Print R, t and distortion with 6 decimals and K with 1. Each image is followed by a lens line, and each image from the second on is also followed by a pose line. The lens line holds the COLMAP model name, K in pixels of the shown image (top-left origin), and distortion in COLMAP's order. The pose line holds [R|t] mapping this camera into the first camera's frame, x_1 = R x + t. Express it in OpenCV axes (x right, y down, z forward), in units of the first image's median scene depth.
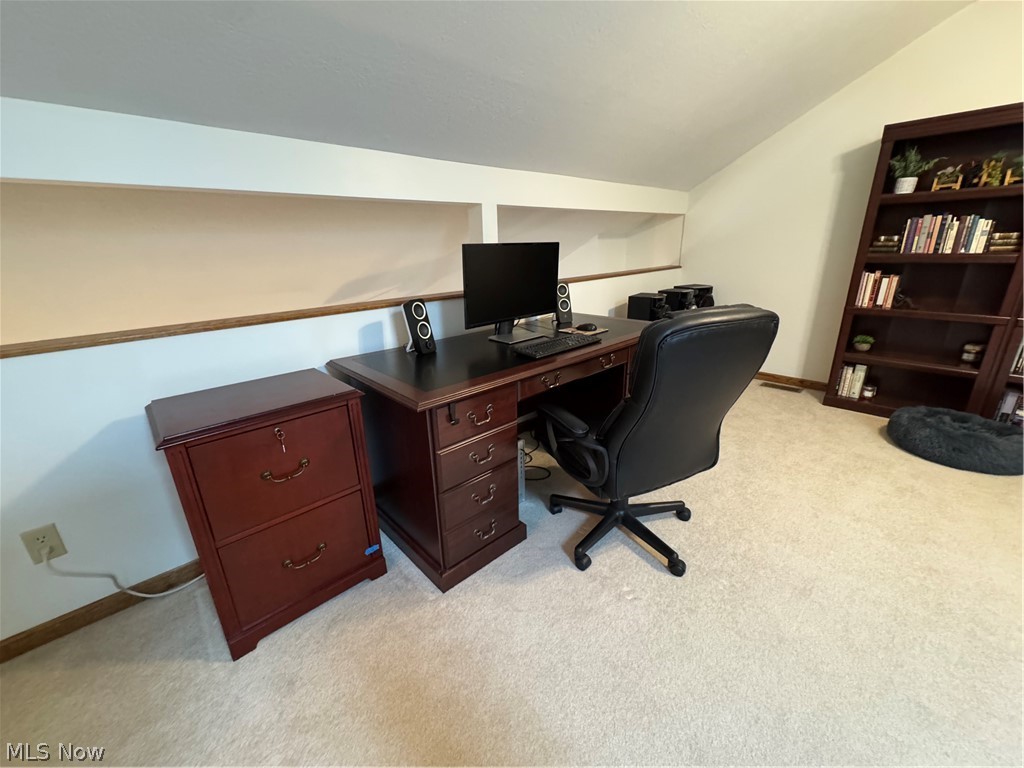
lens RADIAL K [[408.5, 0, 510.2], [0, 408.5, 382.2], [0, 0, 1]] dist [-0.002908, 0.000058]
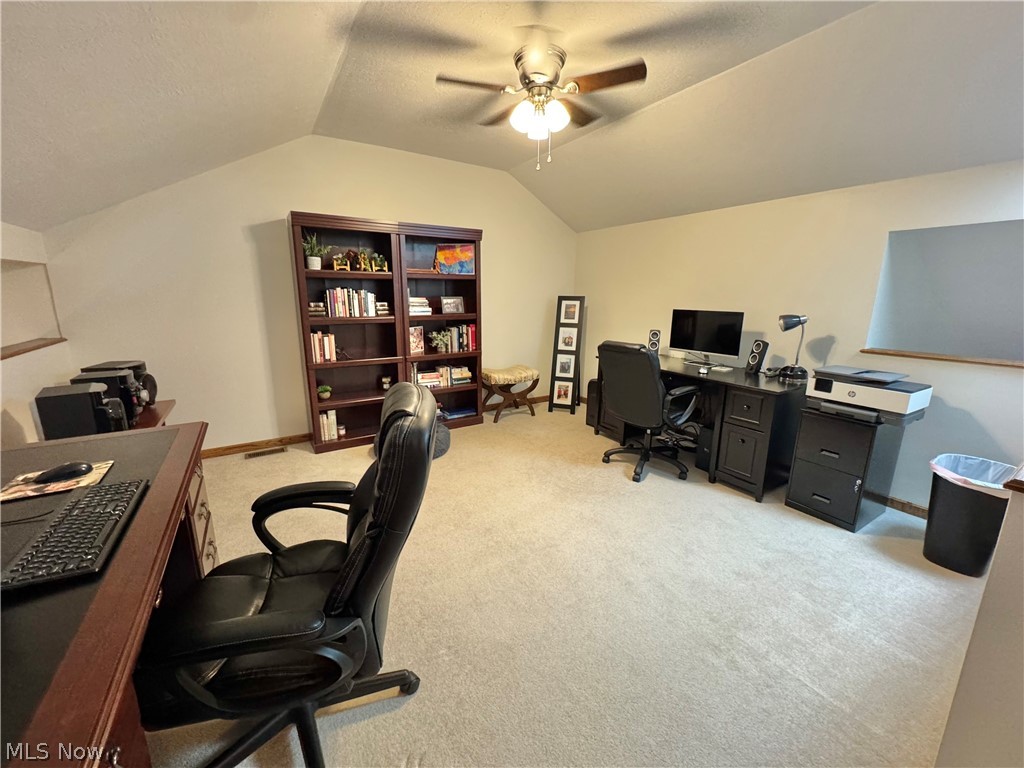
lens RADIAL K [[408.5, 0, 511.0], [0, 408.5, 384.1], [0, 0, 1]] dist [-0.002908, 0.000058]
pose [[0.185292, -0.184713, 0.965167, -0.157813], [0.296565, 0.946892, 0.124281, -0.112407], [-0.936865, 0.263206, 0.230231, 0.251650]]
